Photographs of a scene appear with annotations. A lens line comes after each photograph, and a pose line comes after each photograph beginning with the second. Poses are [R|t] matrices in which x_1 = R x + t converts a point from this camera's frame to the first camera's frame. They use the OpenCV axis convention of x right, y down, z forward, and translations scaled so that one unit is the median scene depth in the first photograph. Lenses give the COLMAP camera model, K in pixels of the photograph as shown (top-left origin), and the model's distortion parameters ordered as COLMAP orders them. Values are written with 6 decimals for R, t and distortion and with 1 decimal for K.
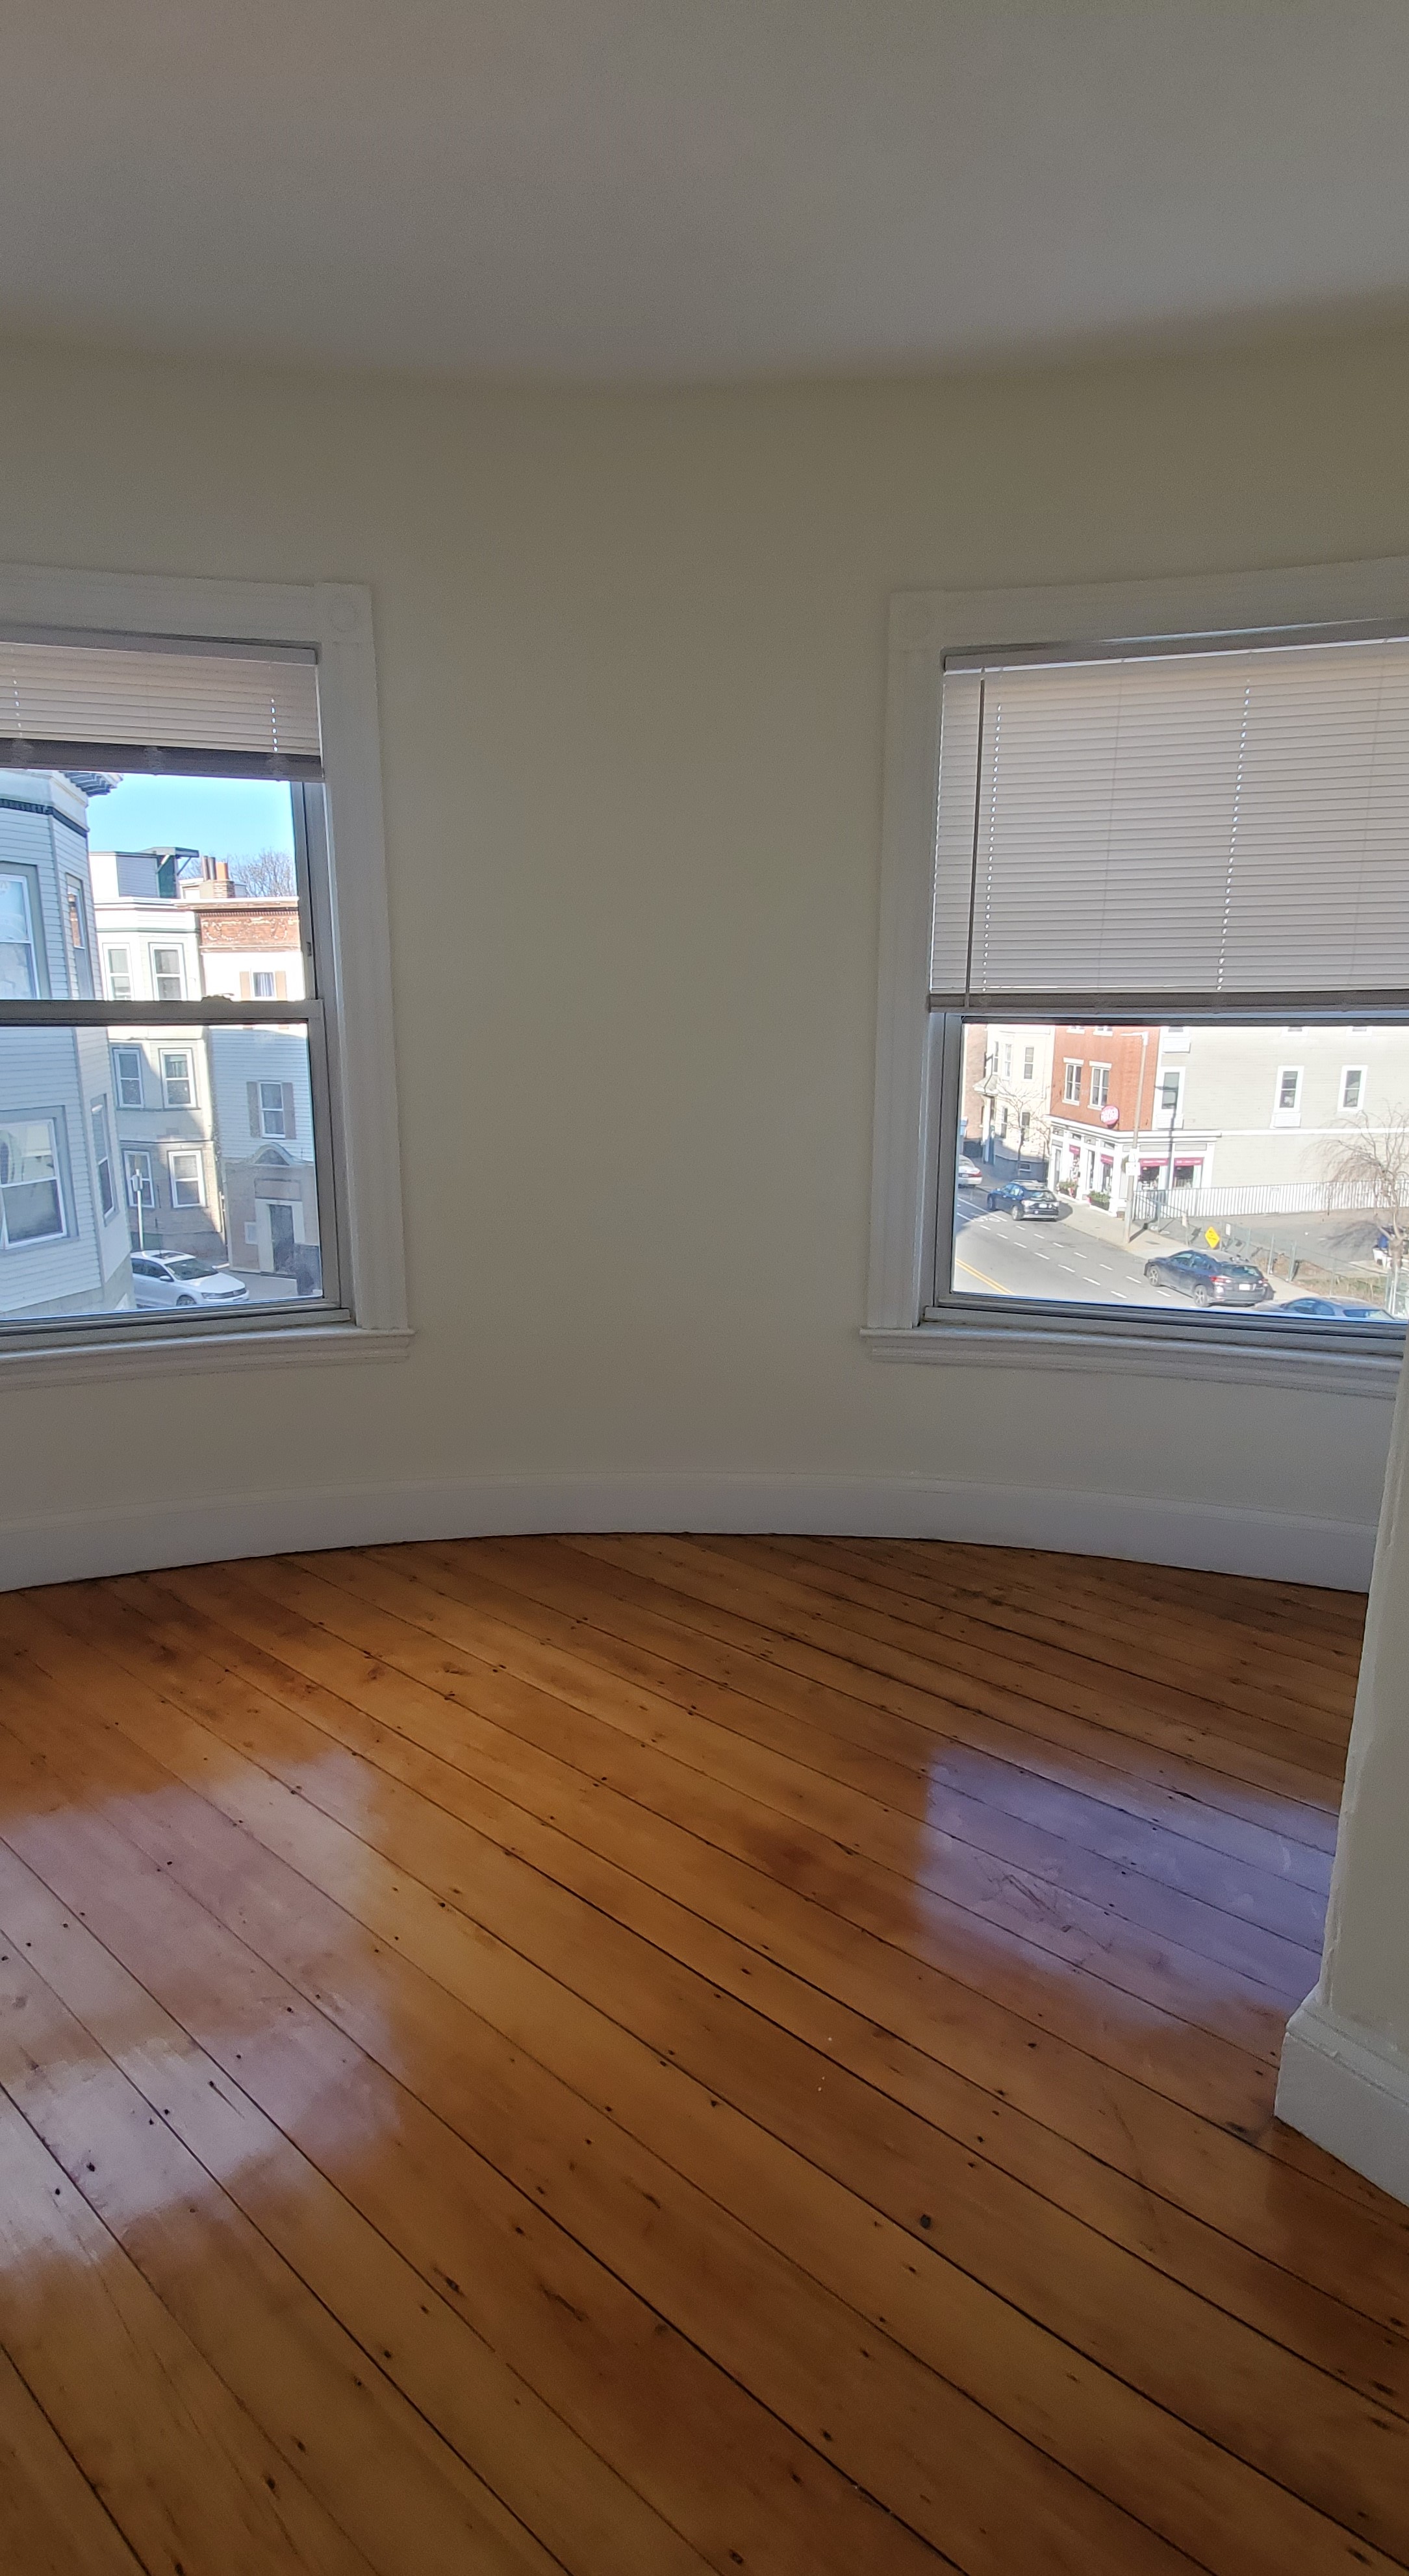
lens RADIAL K [[1186.0, 0, 703.4], [0, 1186.0, 1245.7], [0, 0, 1]] dist [0.017561, -0.018635]
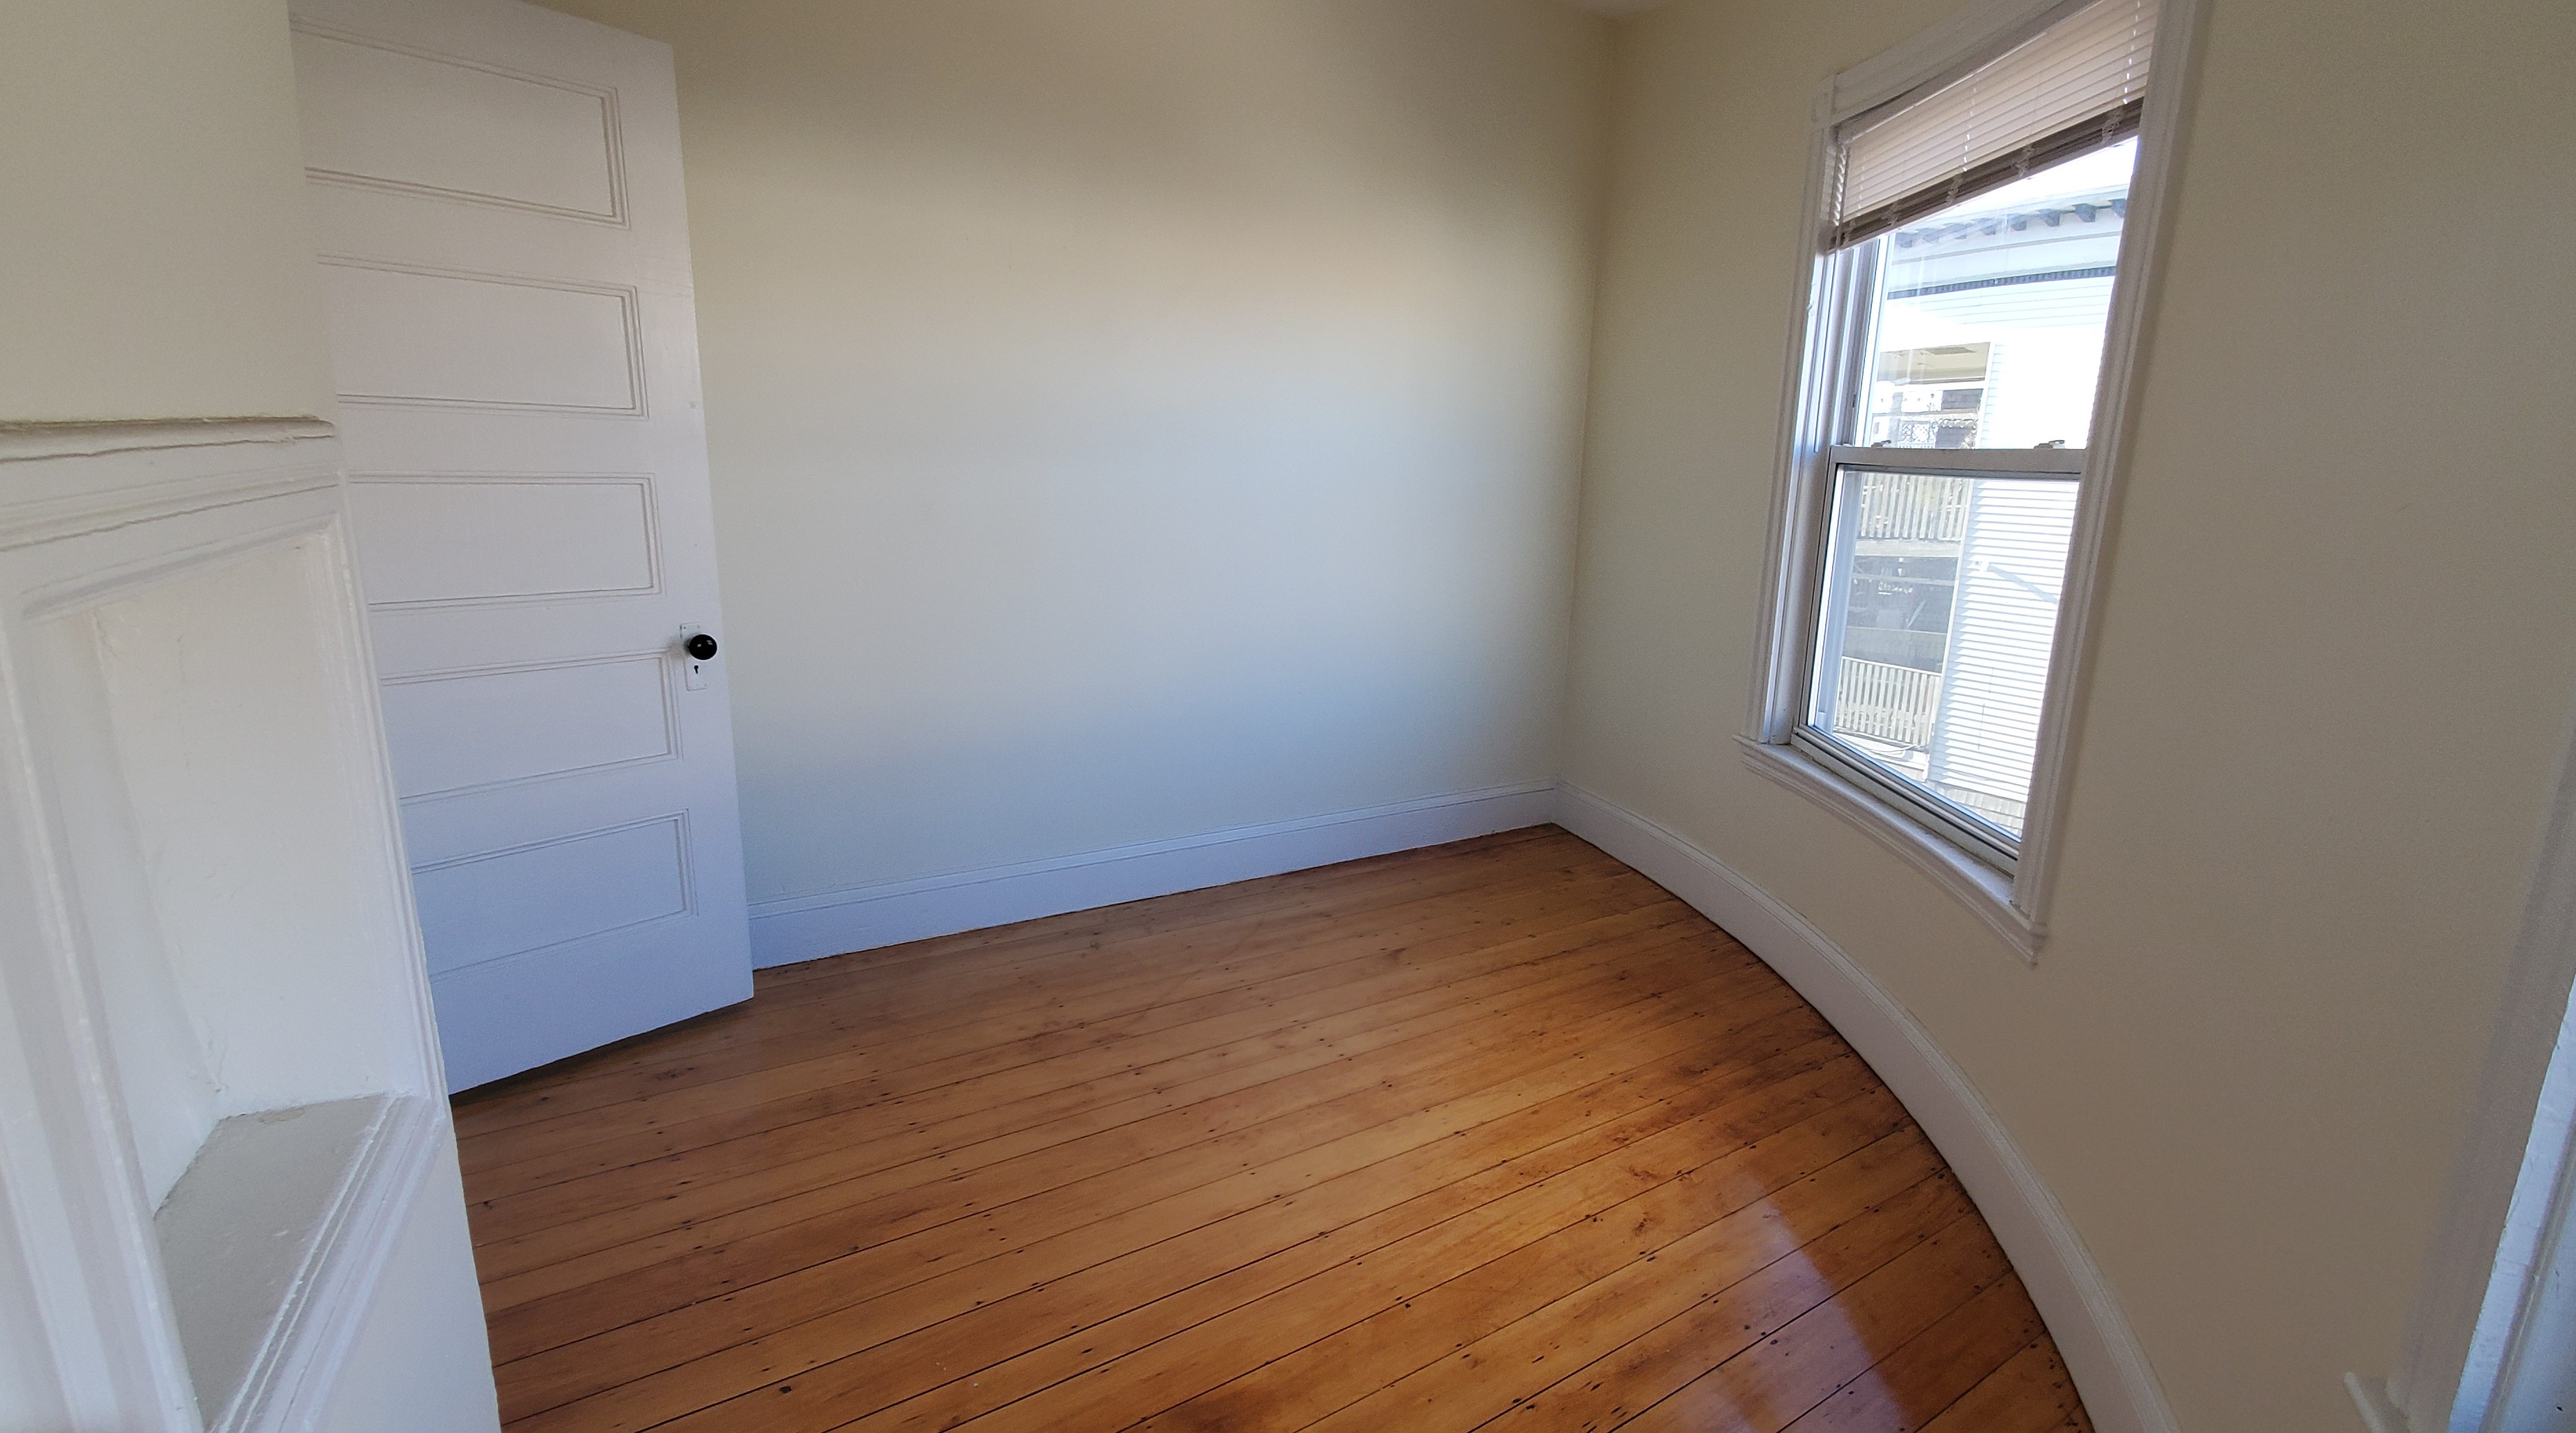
lens RADIAL K [[1264.4, 0, 1412.2], [0, 1264.4, 776.8], [0, 0, 1]] dist [-0.000198, -0.001143]
pose [[-0.243090, 0.224621, -0.943638, 0.581800], [-0.243117, 0.927659, 0.283447, -0.147243], [0.939043, 0.298318, -0.170896, 0.858224]]
